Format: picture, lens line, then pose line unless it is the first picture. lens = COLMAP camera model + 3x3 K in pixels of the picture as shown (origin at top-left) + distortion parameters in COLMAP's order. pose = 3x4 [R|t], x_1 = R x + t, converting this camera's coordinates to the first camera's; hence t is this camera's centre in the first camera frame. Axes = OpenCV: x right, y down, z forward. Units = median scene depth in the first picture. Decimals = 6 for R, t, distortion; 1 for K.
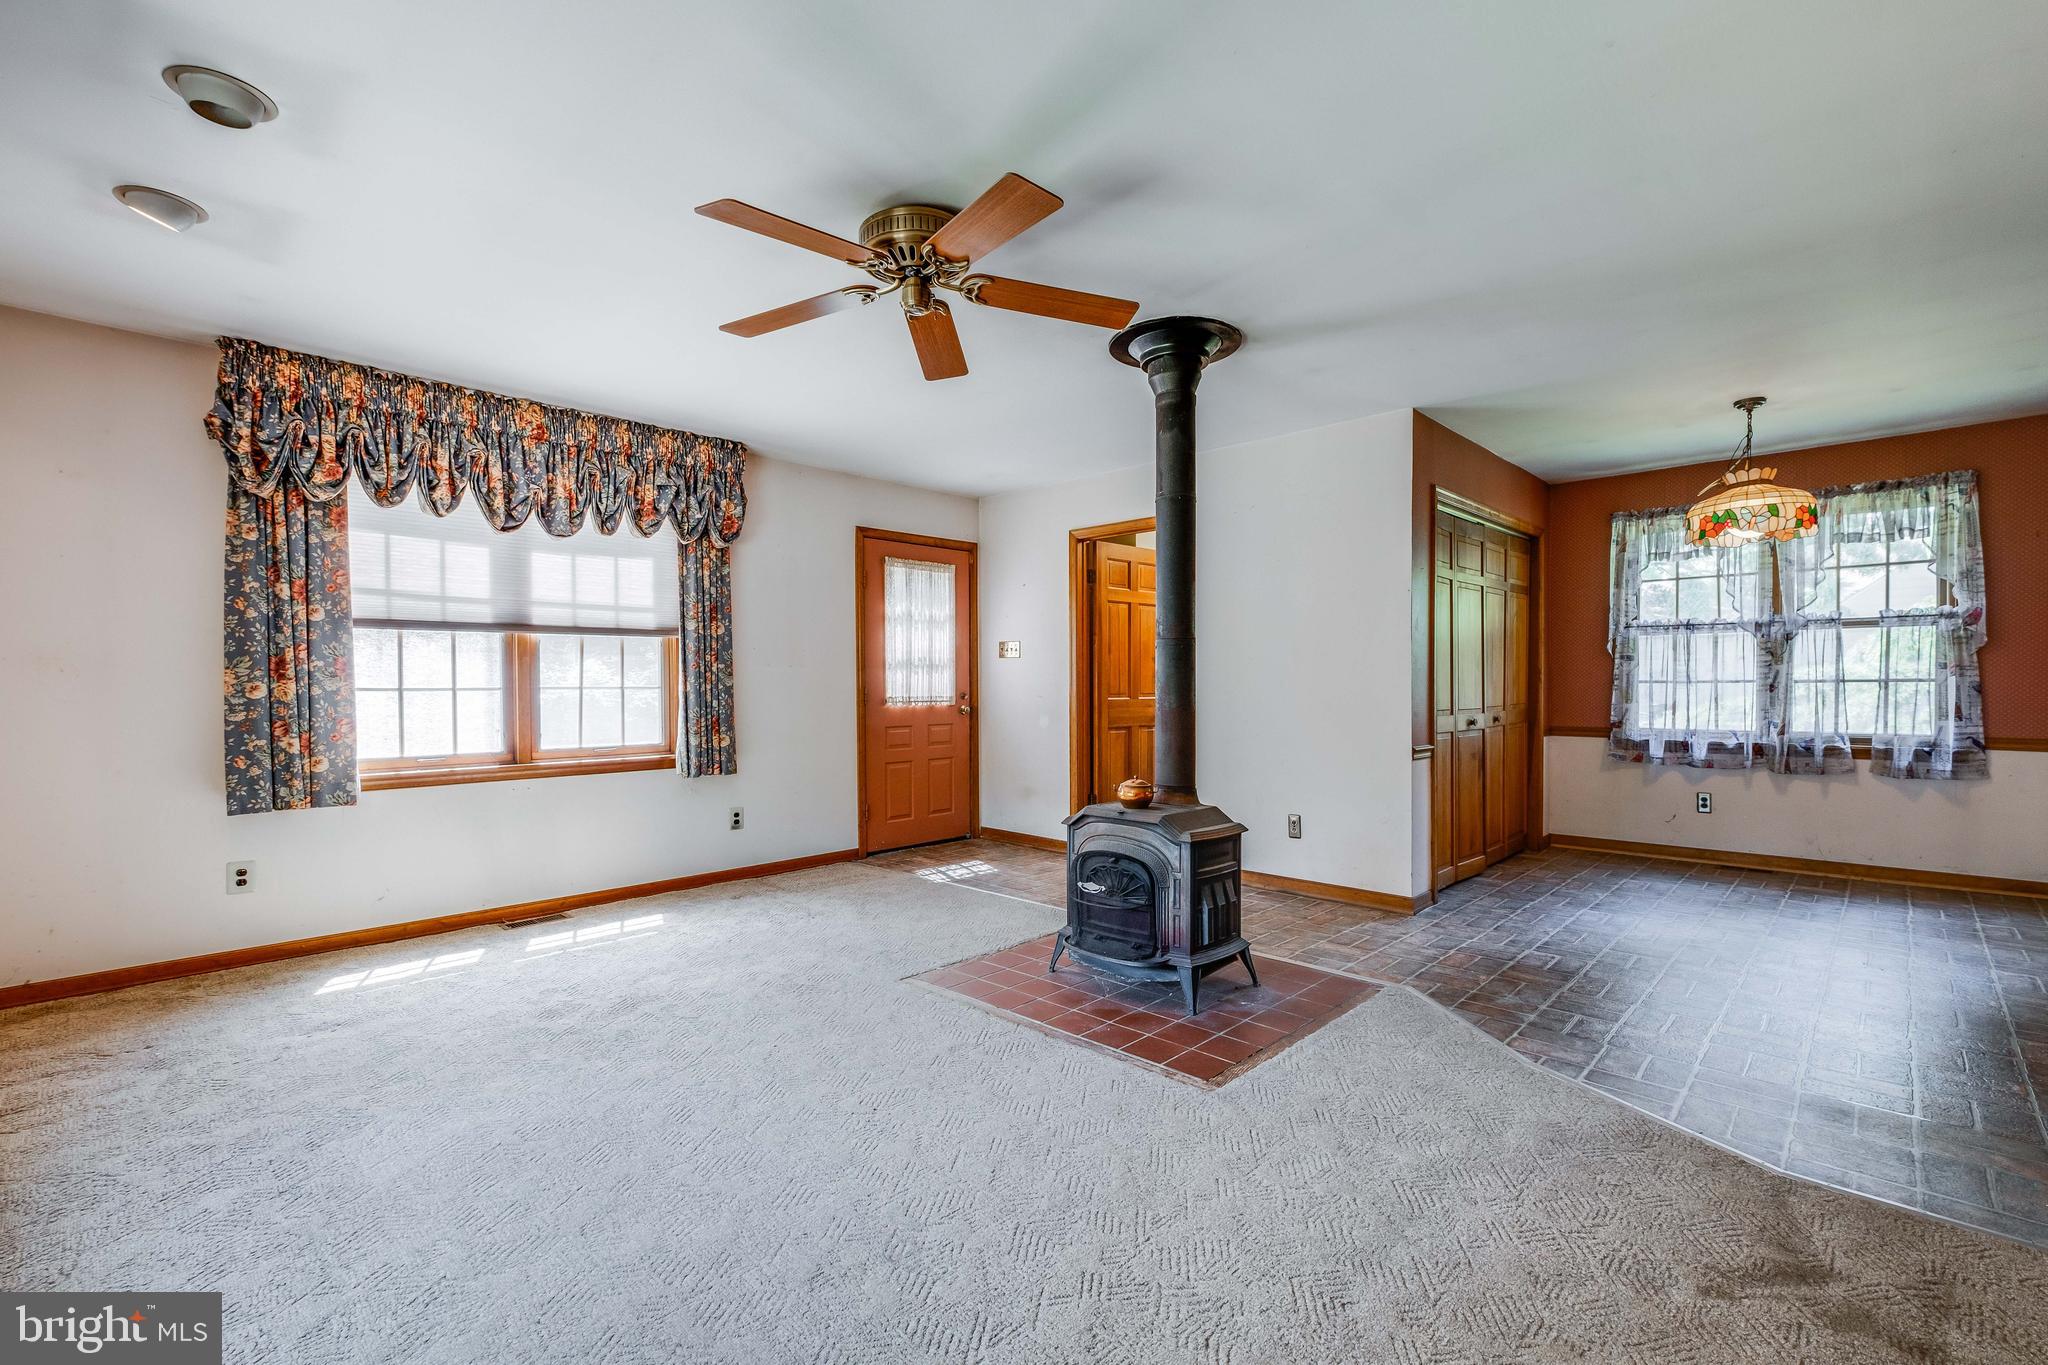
lens RADIAL K [[912.6, 0, 1030.6], [0, 912.6, 707.9], [0, 0, 1]] dist [0.011174, -0.007215]
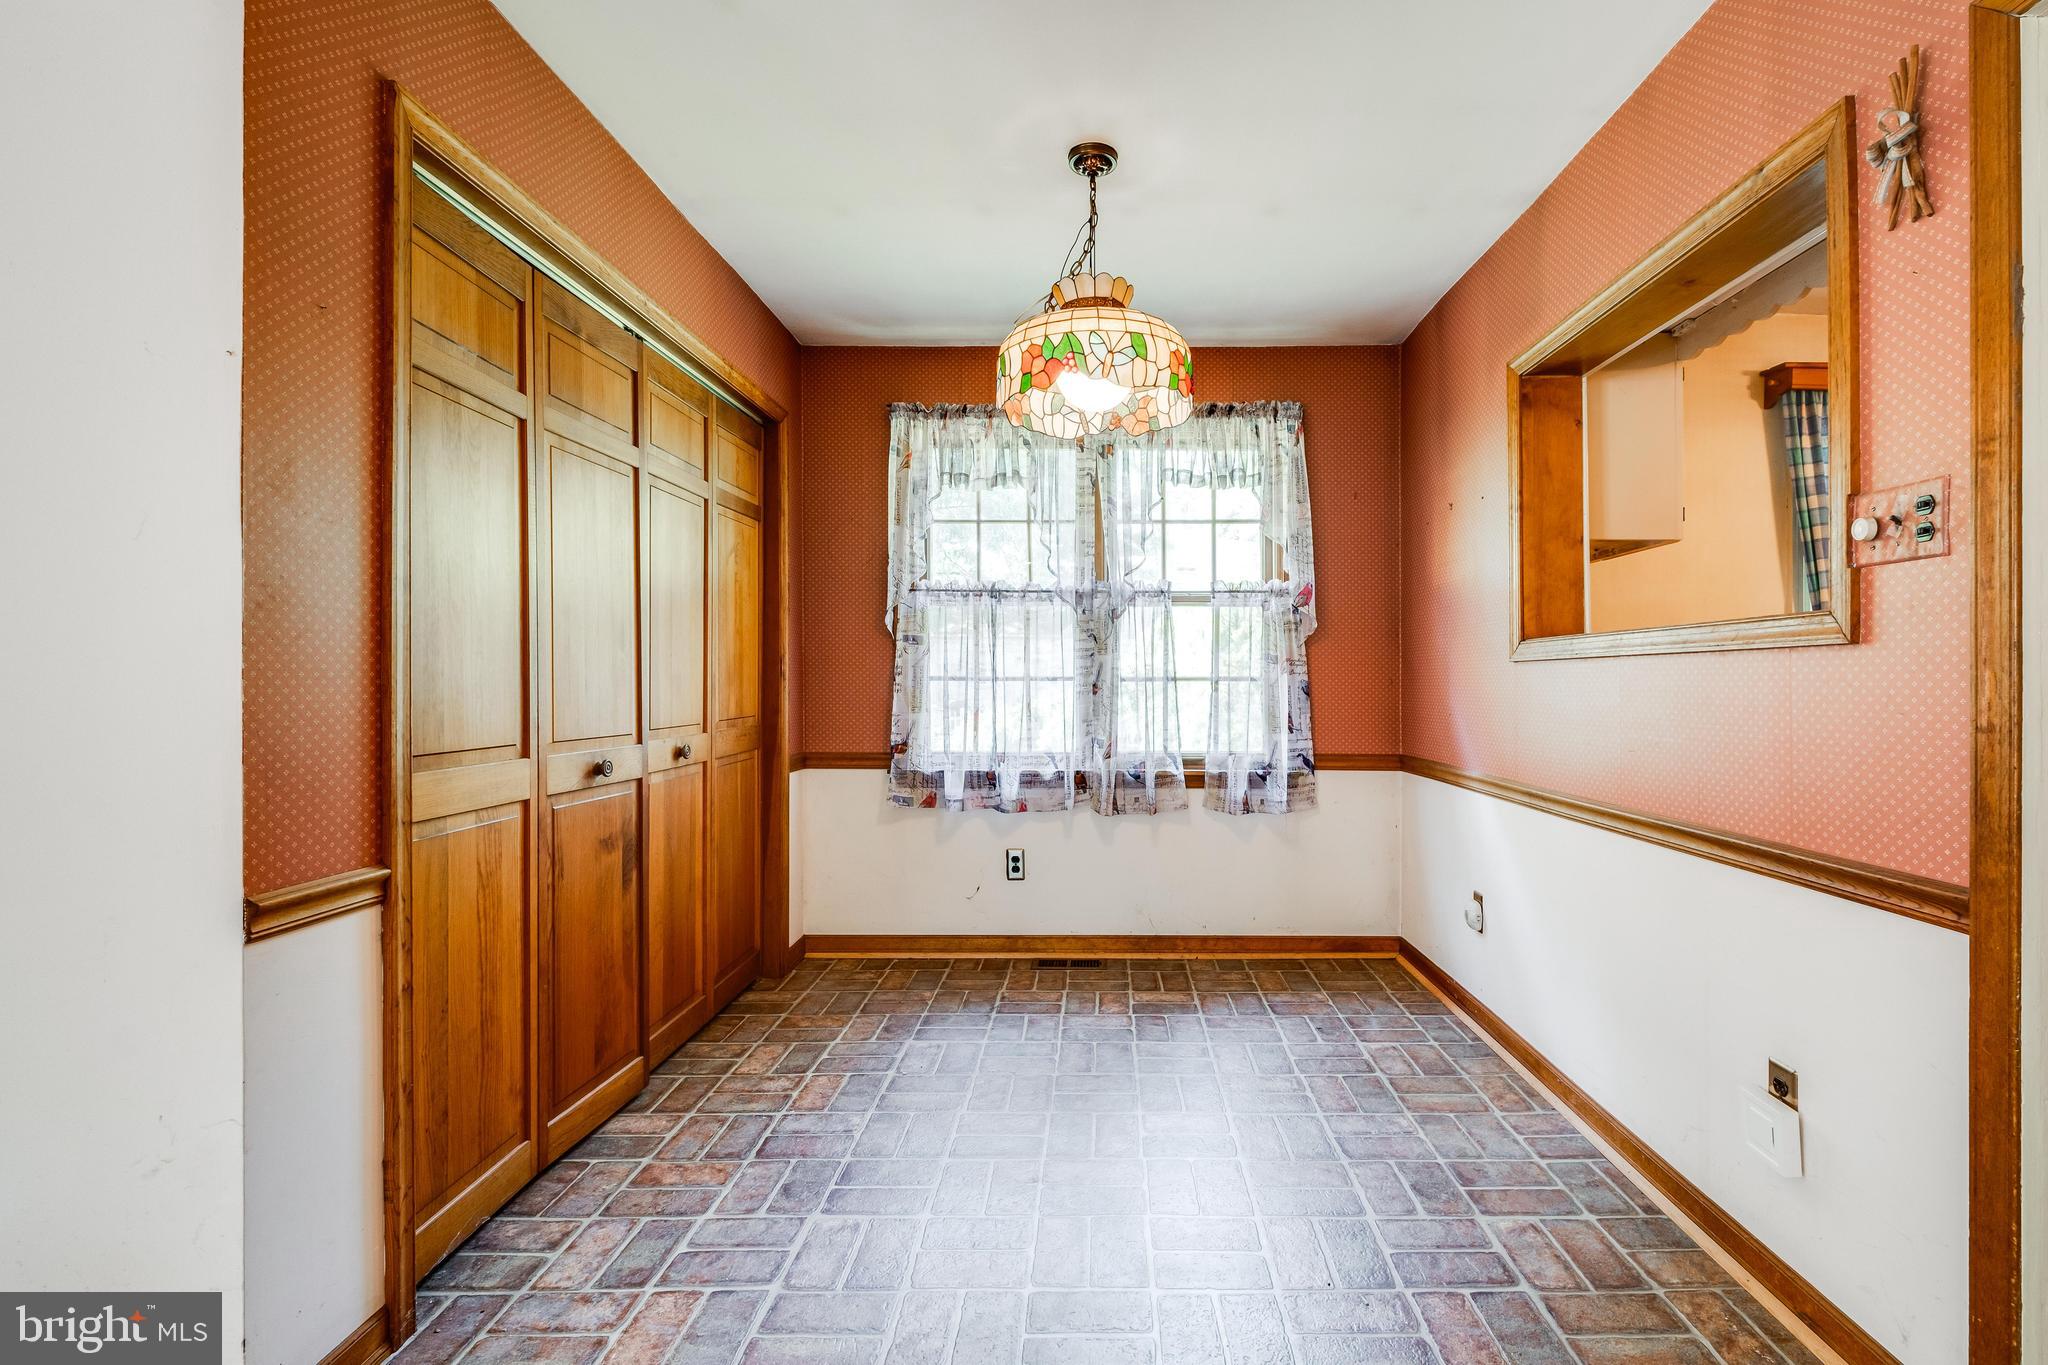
lens RADIAL K [[912.6, 0, 1121.8], [0, 912.6, 673.2], [0, 0, 1]] dist [0.011174, -0.007215]
pose [[0.711455, 0.010711, 0.702650, 0.348534], [0.012628, 0.999528, -0.028022, -0.014109], [-0.702618, 0.028809, 0.710984, 0.506775]]
